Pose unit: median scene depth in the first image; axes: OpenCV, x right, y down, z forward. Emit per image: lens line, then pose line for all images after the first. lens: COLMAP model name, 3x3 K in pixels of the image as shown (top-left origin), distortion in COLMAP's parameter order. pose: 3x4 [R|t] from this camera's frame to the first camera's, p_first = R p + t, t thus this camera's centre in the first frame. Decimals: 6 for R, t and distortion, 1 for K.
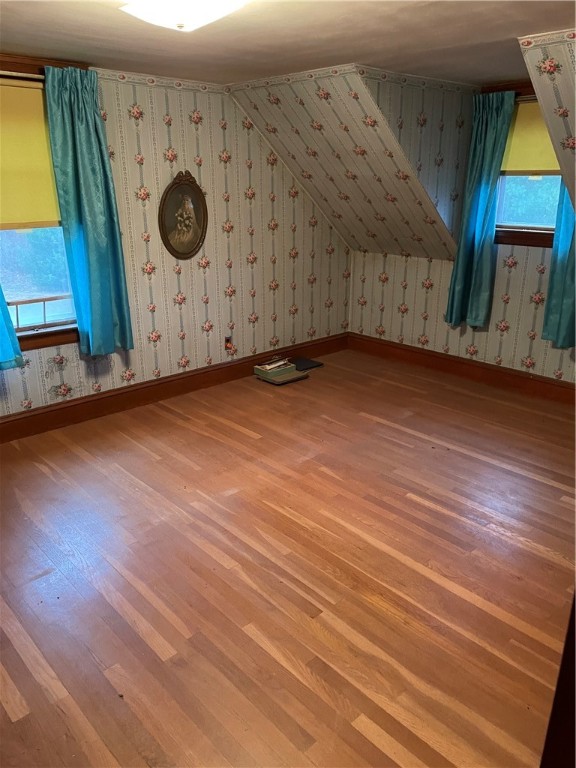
lens RADIAL K [[584.6, 0, 288.0], [0, 584.6, 384.8], [0, 0, 1]] dist [0.041114, -0.003619]
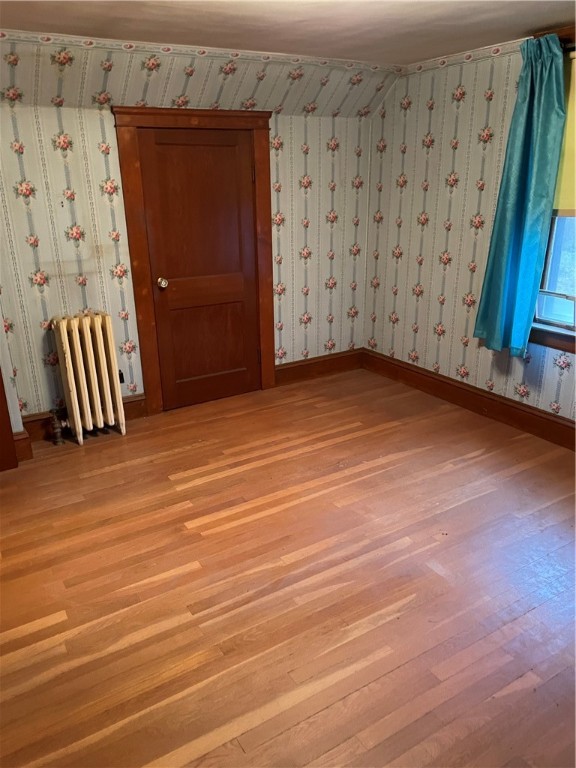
lens RADIAL K [[584.6, 0, 286.9], [0, 584.6, 382.2], [0, 0, 1]] dist [0.041114, -0.003619]
pose [[-0.206673, 0.321190, -0.924188, 0.740850], [-0.303668, 0.876877, 0.372655, -0.332330], [0.930093, 0.357664, -0.083692, 1.006431]]
